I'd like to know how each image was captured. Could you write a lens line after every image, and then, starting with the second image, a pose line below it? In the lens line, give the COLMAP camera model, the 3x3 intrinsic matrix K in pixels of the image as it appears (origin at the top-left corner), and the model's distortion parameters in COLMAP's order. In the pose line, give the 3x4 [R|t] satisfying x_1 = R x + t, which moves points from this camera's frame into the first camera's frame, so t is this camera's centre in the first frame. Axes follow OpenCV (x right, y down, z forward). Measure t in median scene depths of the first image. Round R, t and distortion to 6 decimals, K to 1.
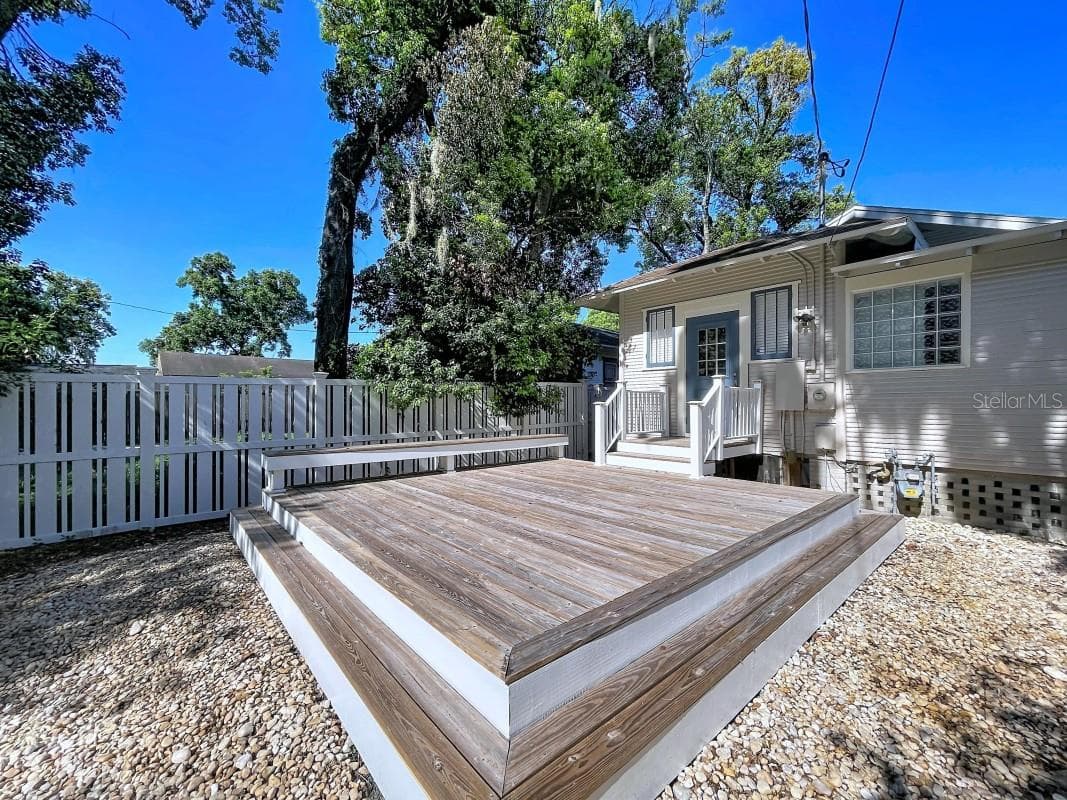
lens RADIAL K [[434.8, 0, 534.3], [0, 434.8, 402.3], [0, 0, 1]] dist [0.002865, 0.000874]
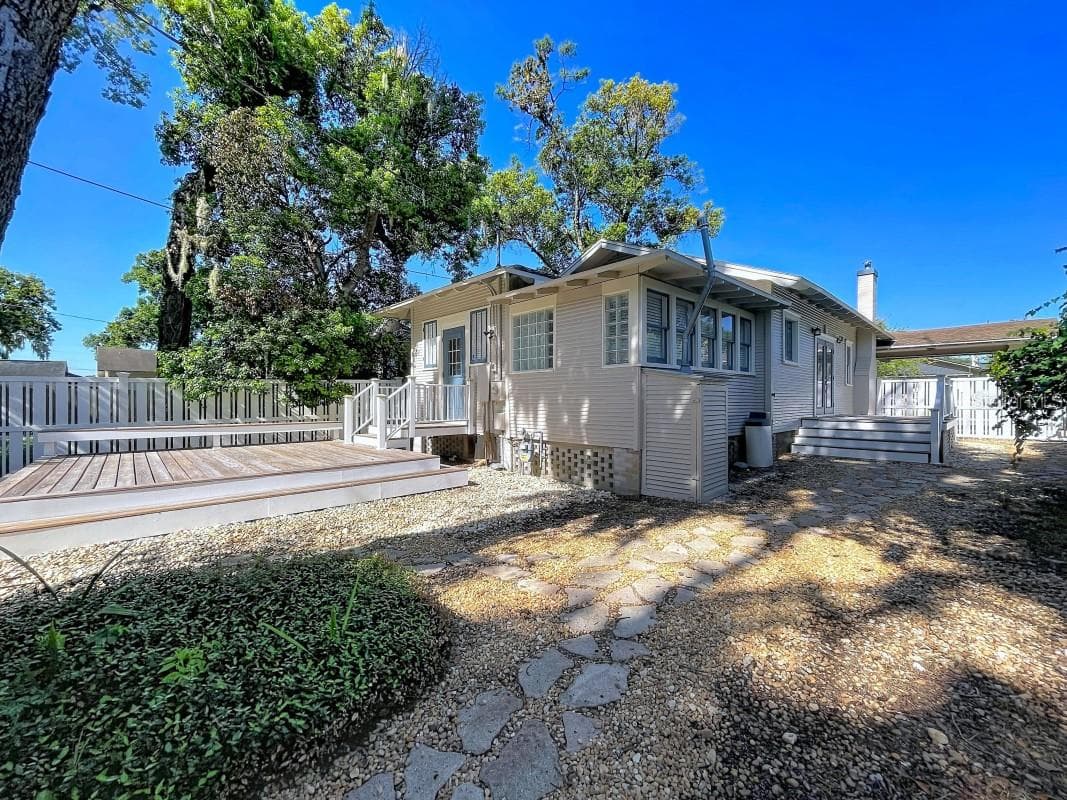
lens RADIAL K [[434.8, 0, 528.3], [0, 434.8, 400.2], [0, 0, 1]] dist [0.002865, 0.000874]
pose [[0.999398, -0.000763, 0.034678, 0.578894], [0.000547, 0.999980, 0.006248, 0.005465], [-0.034682, -0.006225, 0.999379, -0.296005]]
